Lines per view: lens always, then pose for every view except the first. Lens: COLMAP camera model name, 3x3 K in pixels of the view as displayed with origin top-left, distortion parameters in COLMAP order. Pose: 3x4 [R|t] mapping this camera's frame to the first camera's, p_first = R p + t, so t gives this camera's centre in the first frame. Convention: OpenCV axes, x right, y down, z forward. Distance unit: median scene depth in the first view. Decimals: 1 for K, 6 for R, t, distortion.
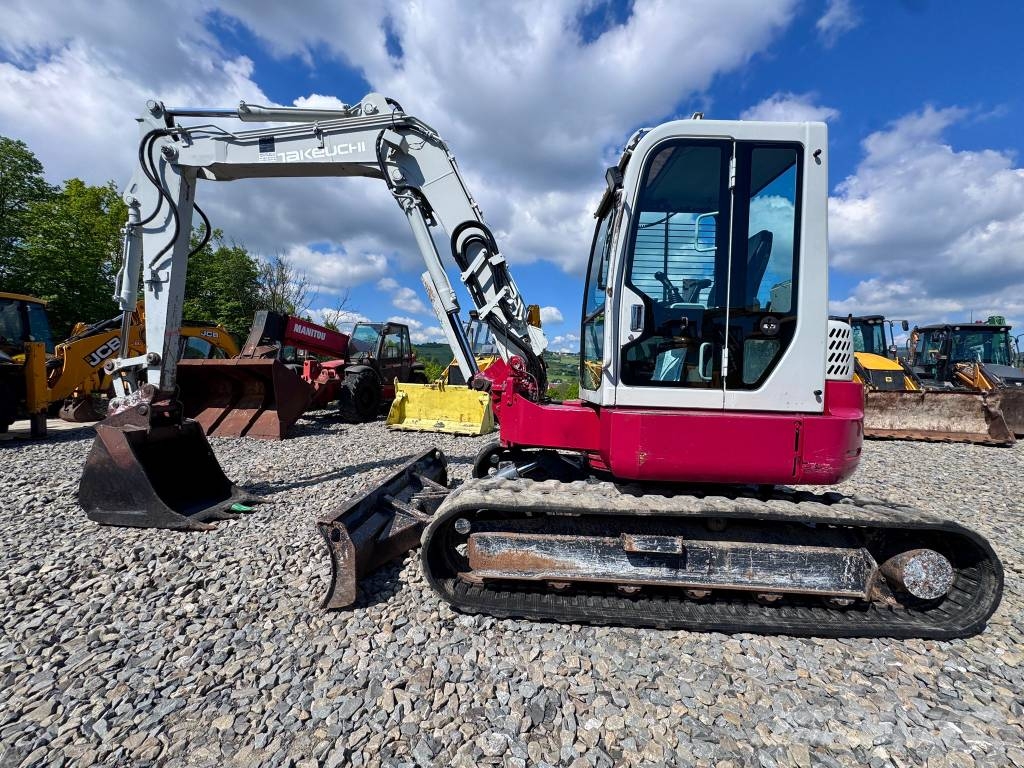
lens RADIAL K [[406.9, 0, 508.9], [0, 406.9, 381.0], [0, 0, 1]] dist [-0.002045, 0.000023]
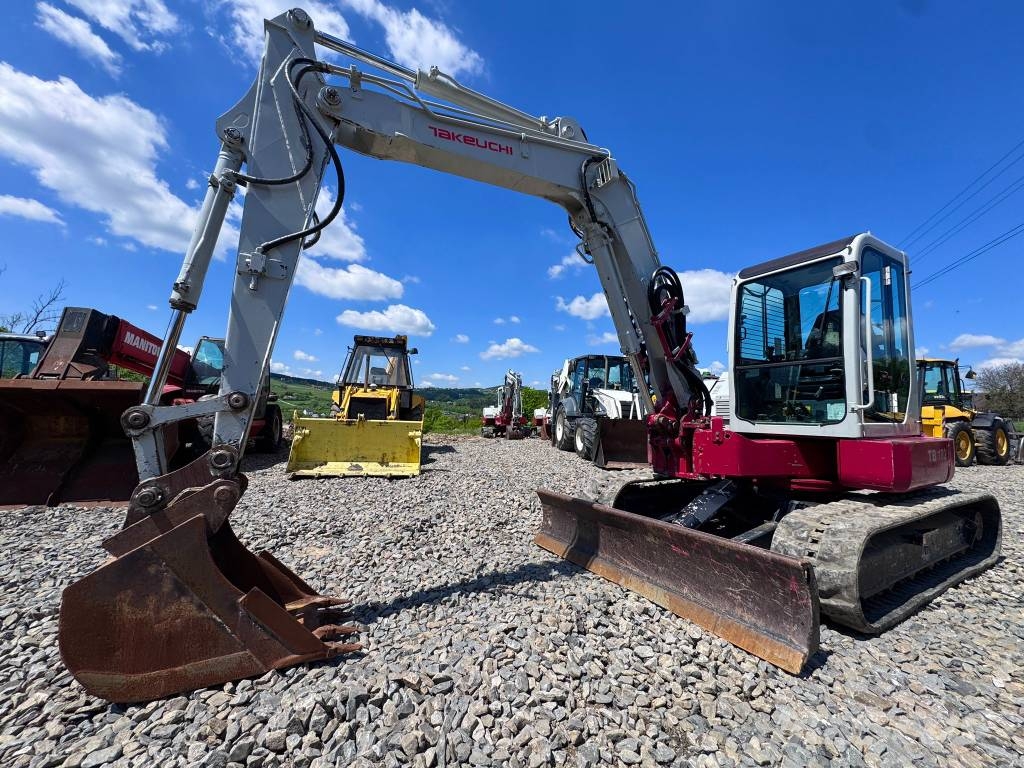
lens RADIAL K [[411.0, 0, 511.0], [0, 411.0, 382.2], [0, 0, 1]] dist [-0.000332, 0.000042]
pose [[0.870163, 0.037842, 0.491308, -0.745536], [0.001616, 0.996822, -0.079640, 0.000379], [-0.492761, 0.070093, 0.867337, 0.232113]]
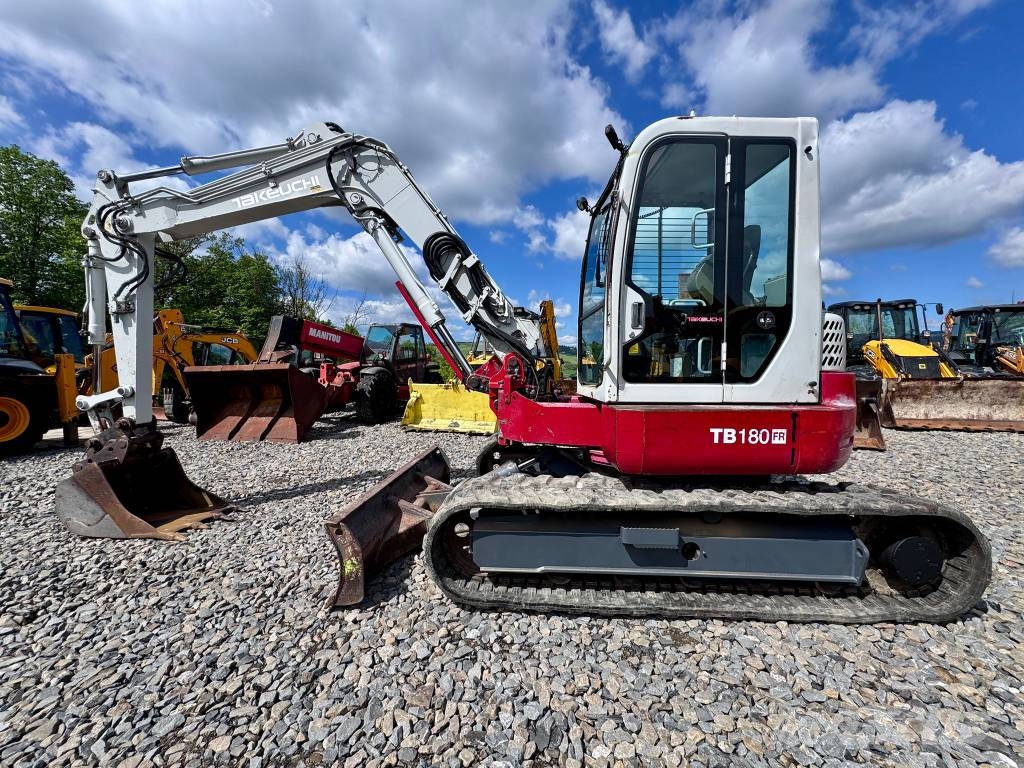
lens RADIAL K [[406.1, 0, 509.1], [0, 406.1, 379.9], [0, 0, 1]] dist [-0.002184, 0.000148]
pose [[0.998706, -0.026414, -0.043465, 0.023912], [0.026682, 0.999628, 0.005605, -0.009008], [0.043301, -0.006757, 0.999039, 0.026149]]
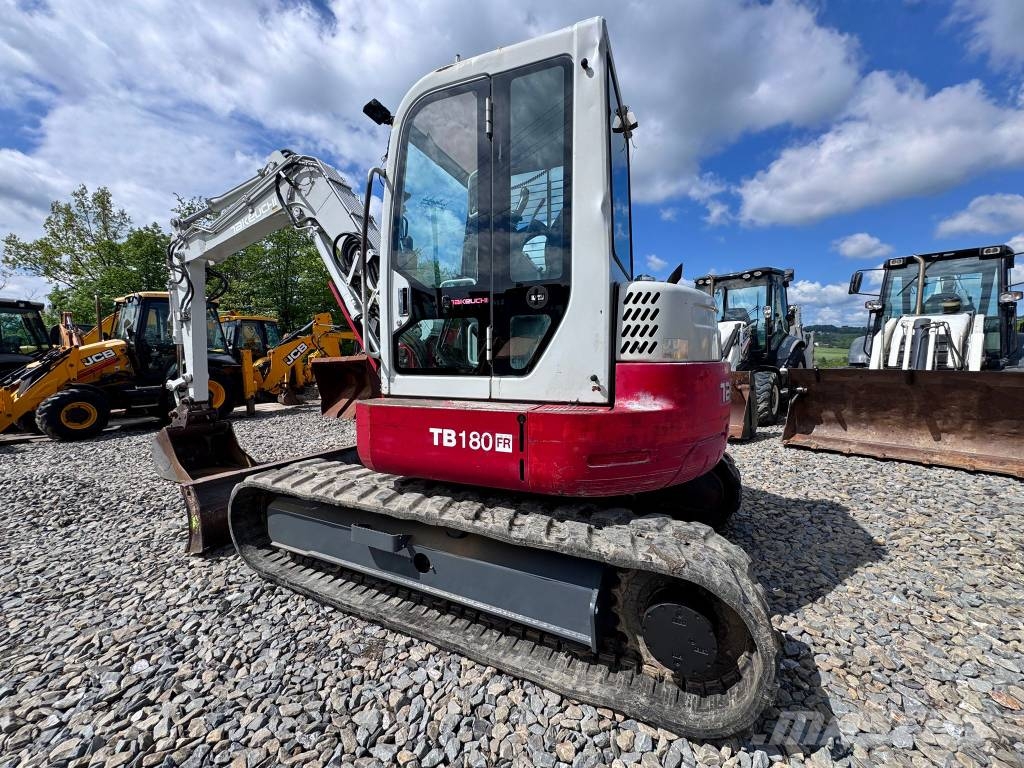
lens RADIAL K [[406.1, 0, 509.1], [0, 406.1, 379.9], [0, 0, 1]] dist [-0.002184, 0.000148]
pose [[0.900536, -0.011682, -0.434624, 0.610505], [0.023831, 0.999462, 0.022513, 0.002778], [0.434128, -0.030631, 0.900330, 0.211628]]
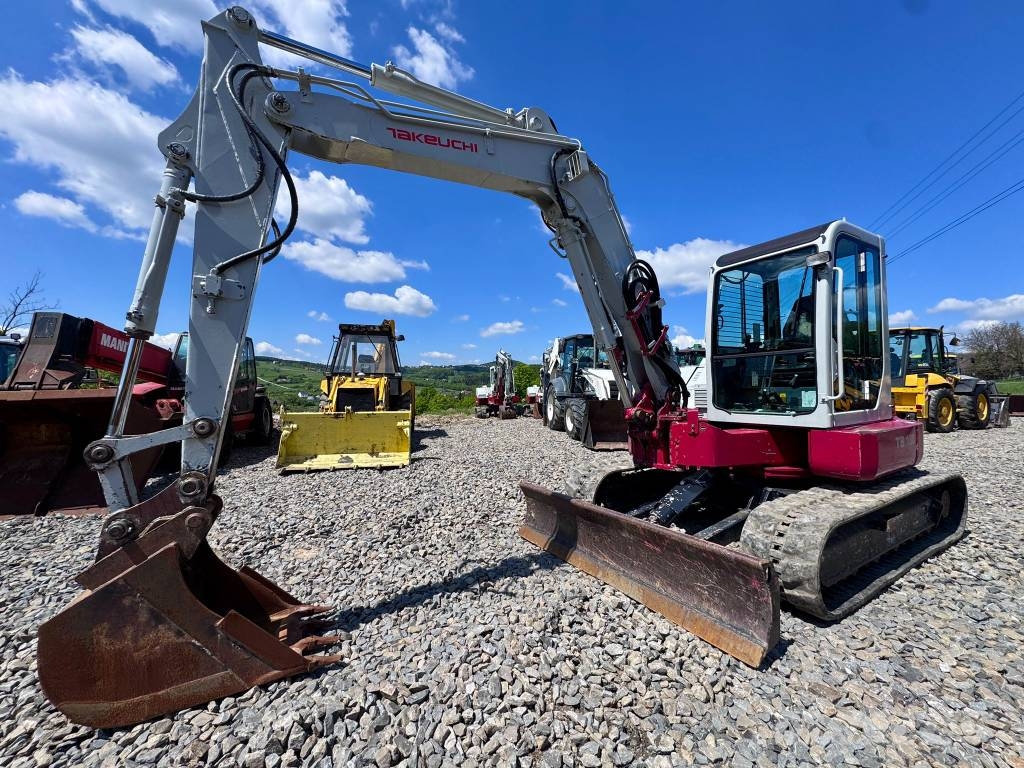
lens RADIAL K [[411.0, 0, 511.0], [0, 411.0, 382.2], [0, 0, 1]] dist [-0.000332, 0.000042]
pose [[0.864256, -0.022652, 0.502542, -0.709723], [0.036987, 0.999143, -0.018573, -0.056843], [-0.501691, 0.034639, 0.864353, 0.206680]]
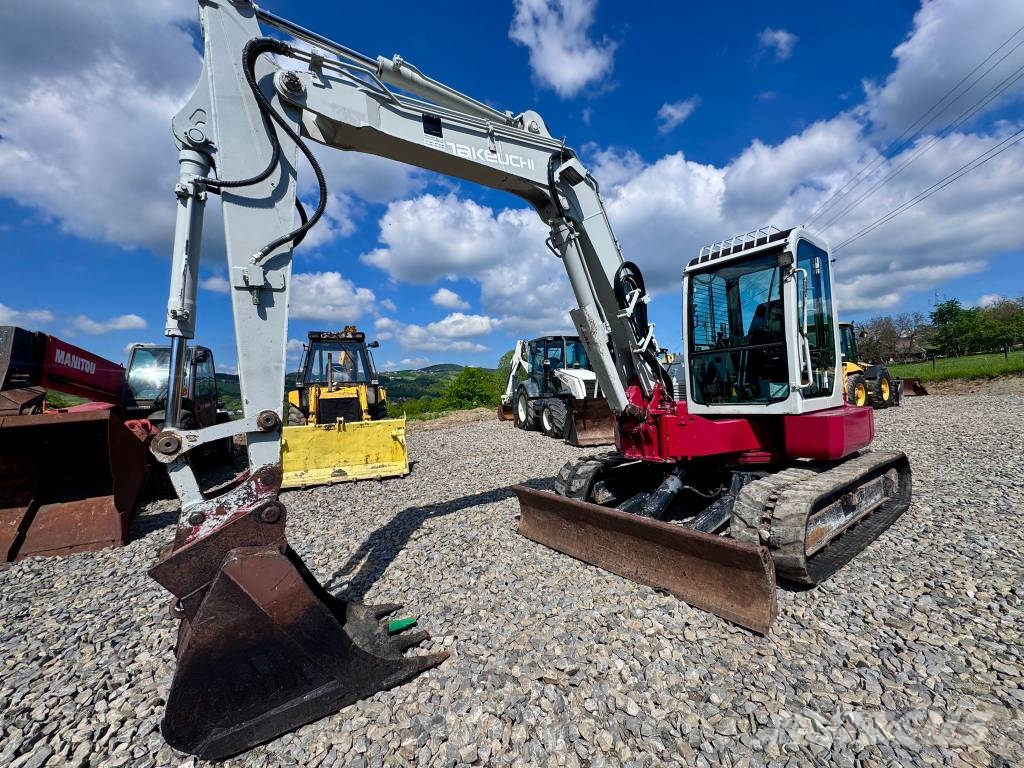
lens RADIAL K [[412.1, 0, 512.1], [0, 412.1, 381.0], [0, 0, 1]] dist [0.000352, 0.000090]
pose [[0.777798, -0.051486, 0.626402, -0.963681], [0.081474, 0.996489, -0.019261, -0.072403], [-0.623211, 0.066017, 0.779262, 0.321810]]
